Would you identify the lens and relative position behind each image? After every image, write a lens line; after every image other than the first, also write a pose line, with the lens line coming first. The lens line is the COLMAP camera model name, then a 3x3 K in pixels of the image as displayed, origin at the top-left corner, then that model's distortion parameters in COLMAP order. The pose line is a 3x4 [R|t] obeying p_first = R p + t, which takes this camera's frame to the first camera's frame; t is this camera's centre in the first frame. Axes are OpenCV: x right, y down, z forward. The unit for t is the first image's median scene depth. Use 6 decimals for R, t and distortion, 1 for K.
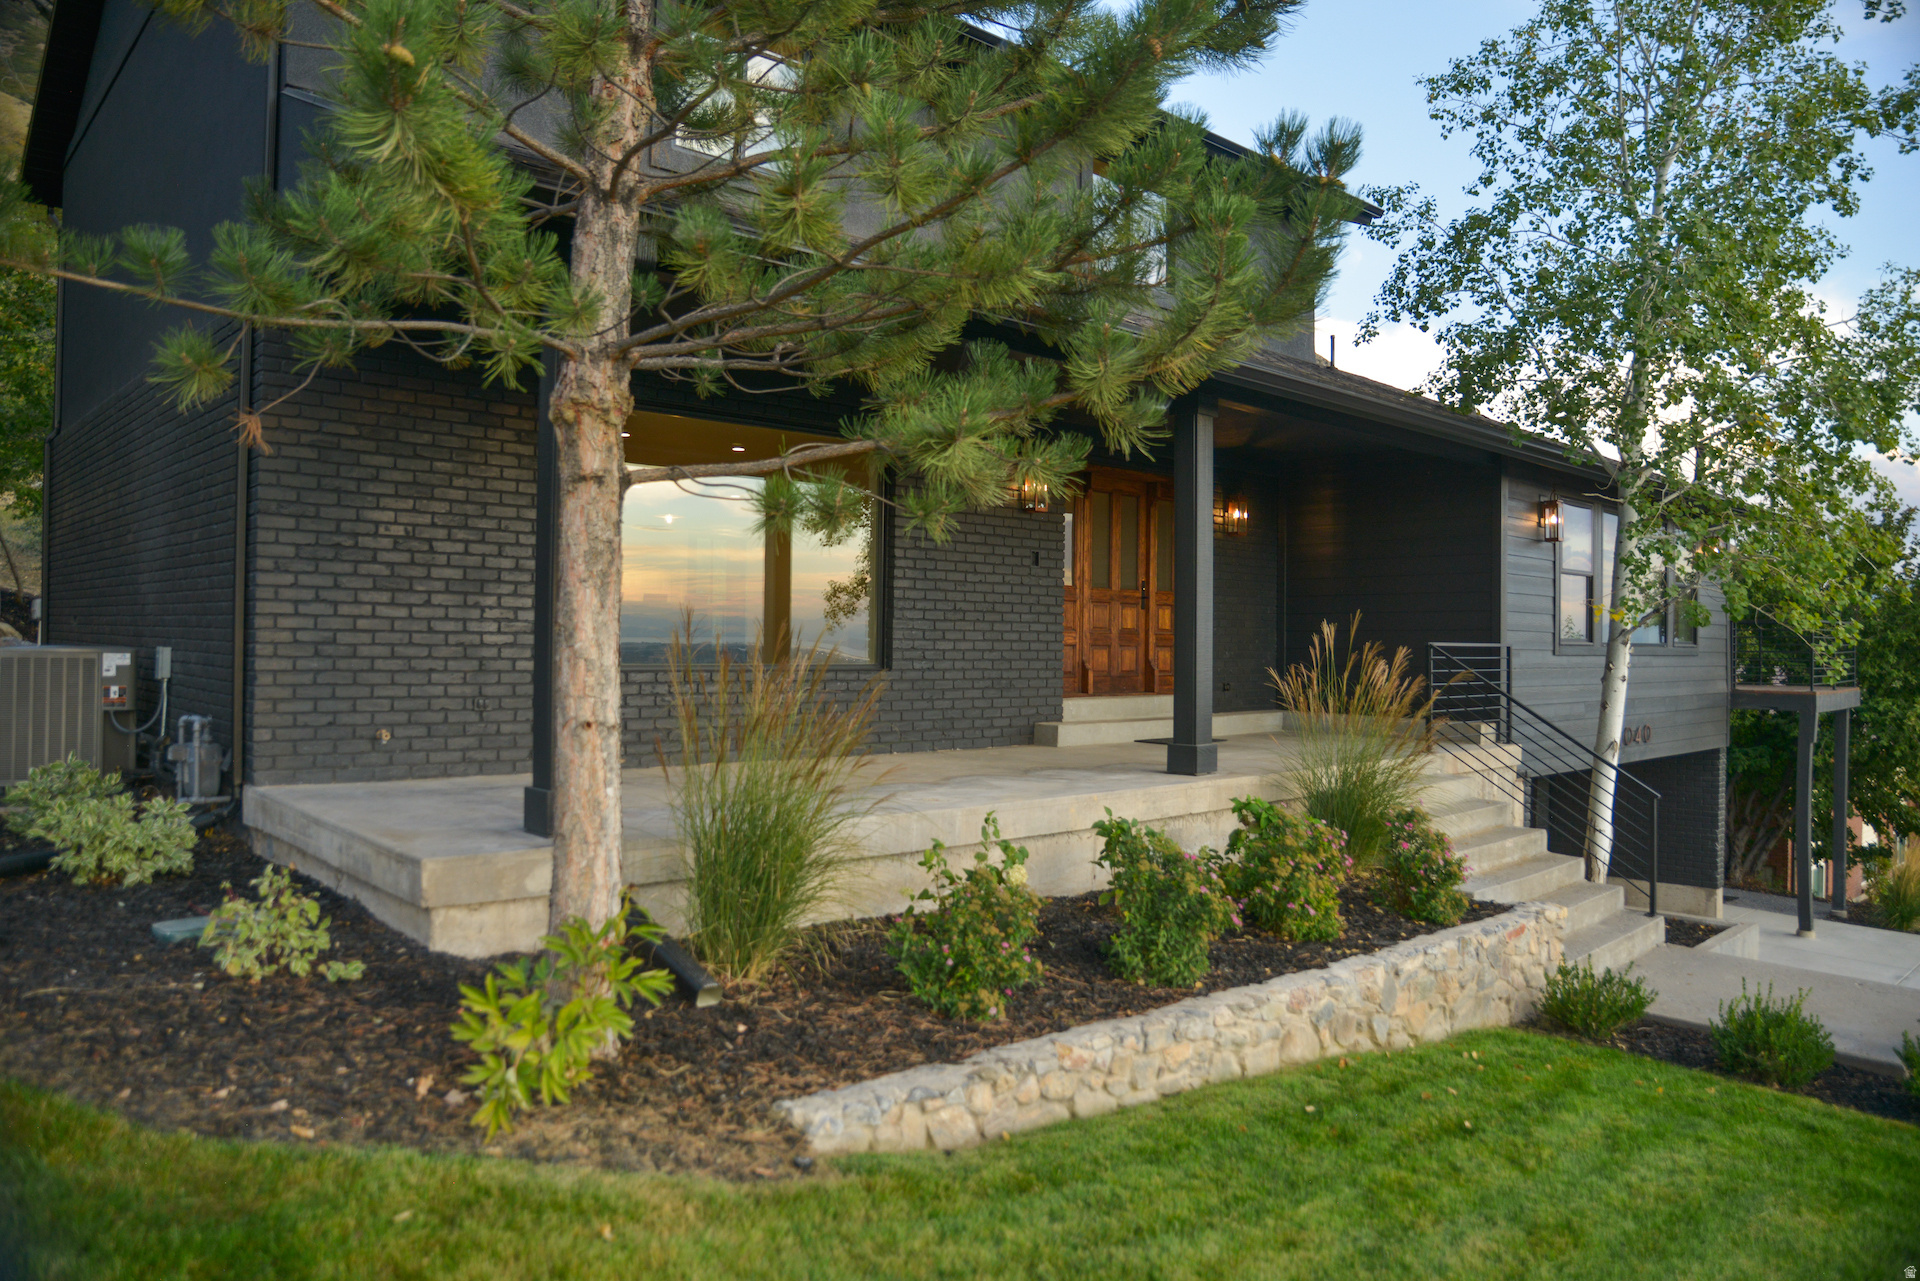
lens RADIAL K [[1263.9, 0, 960.0], [0, 1263.9, 640.5], [0, 0, 1]] dist [-0.036545, -0.000433]
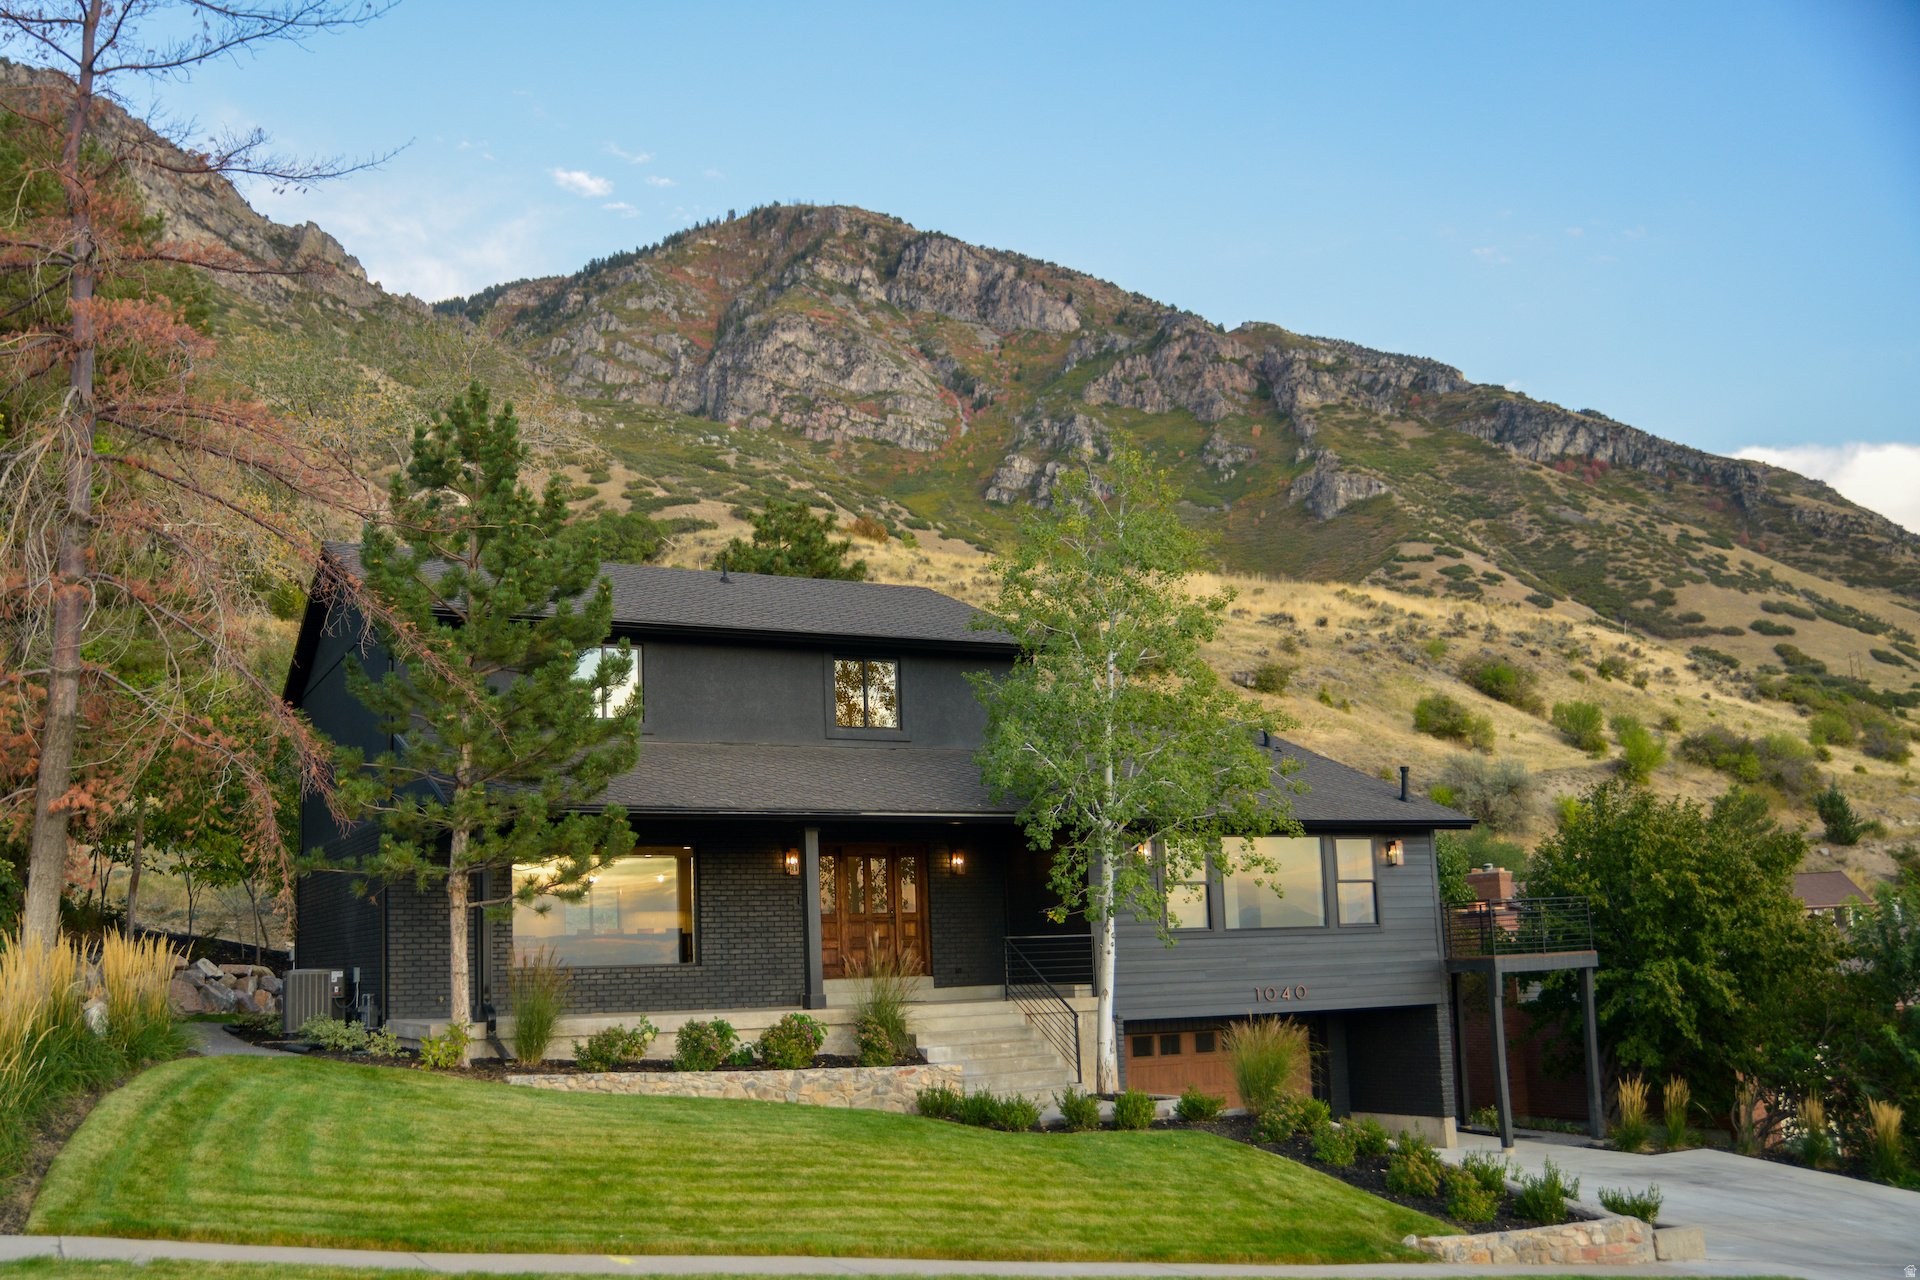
lens RADIAL K [[1820.5, 0, 959.8], [0, 1820.5, 749.3], [0, 0, 1]] dist [-0.118309, 0.112134]
pose [[0.967558, -0.075471, -0.241112, 1.216292], [0.045060, 0.990589, -0.129244, 0.084166], [0.248597, 0.114186, 0.961853, -1.878136]]
